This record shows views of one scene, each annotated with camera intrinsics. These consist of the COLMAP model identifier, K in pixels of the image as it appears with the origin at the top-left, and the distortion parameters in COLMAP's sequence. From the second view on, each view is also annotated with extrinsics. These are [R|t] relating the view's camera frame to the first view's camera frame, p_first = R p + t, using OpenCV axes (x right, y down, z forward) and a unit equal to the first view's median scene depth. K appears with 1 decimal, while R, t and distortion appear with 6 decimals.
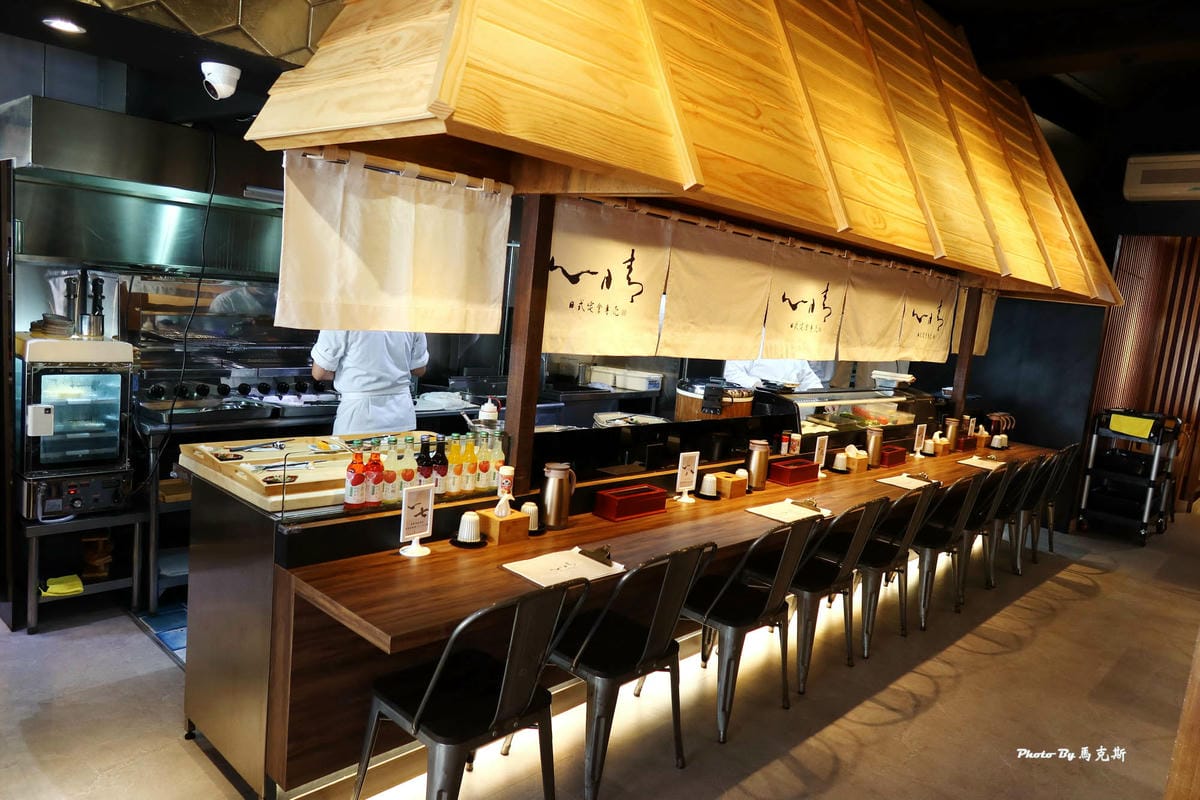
lens RADIAL K [[805.8, 0, 595.3], [0, 805.8, 379.6], [0, 0, 1]] dist [0.003997, -0.000663]
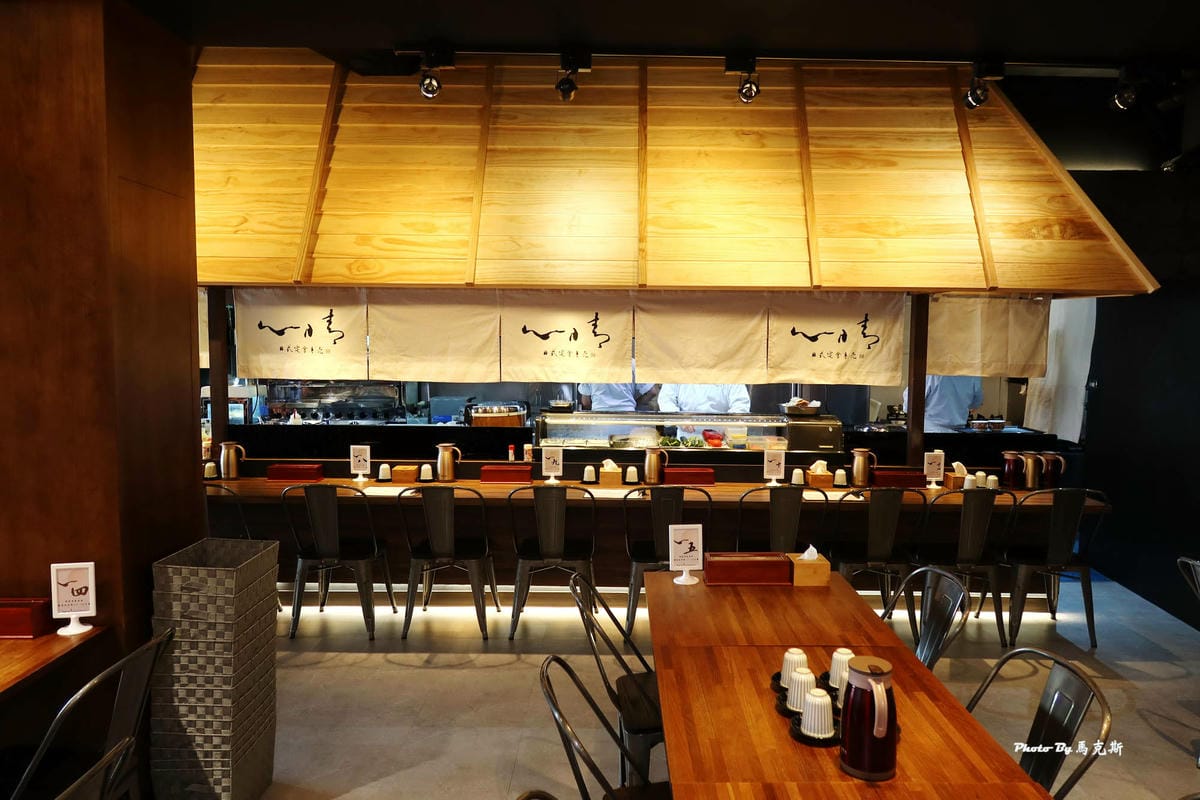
lens RADIAL K [[791.1, 0, 583.8], [0, 791.1, 377.2], [0, 0, 1]] dist [0.001258, 0.000348]
pose [[0.683252, -0.055780, -0.728049, 1.325433], [-0.017360, 0.995555, -0.092567, 0.086965], [0.729976, 0.075885, 0.679247, 0.316623]]
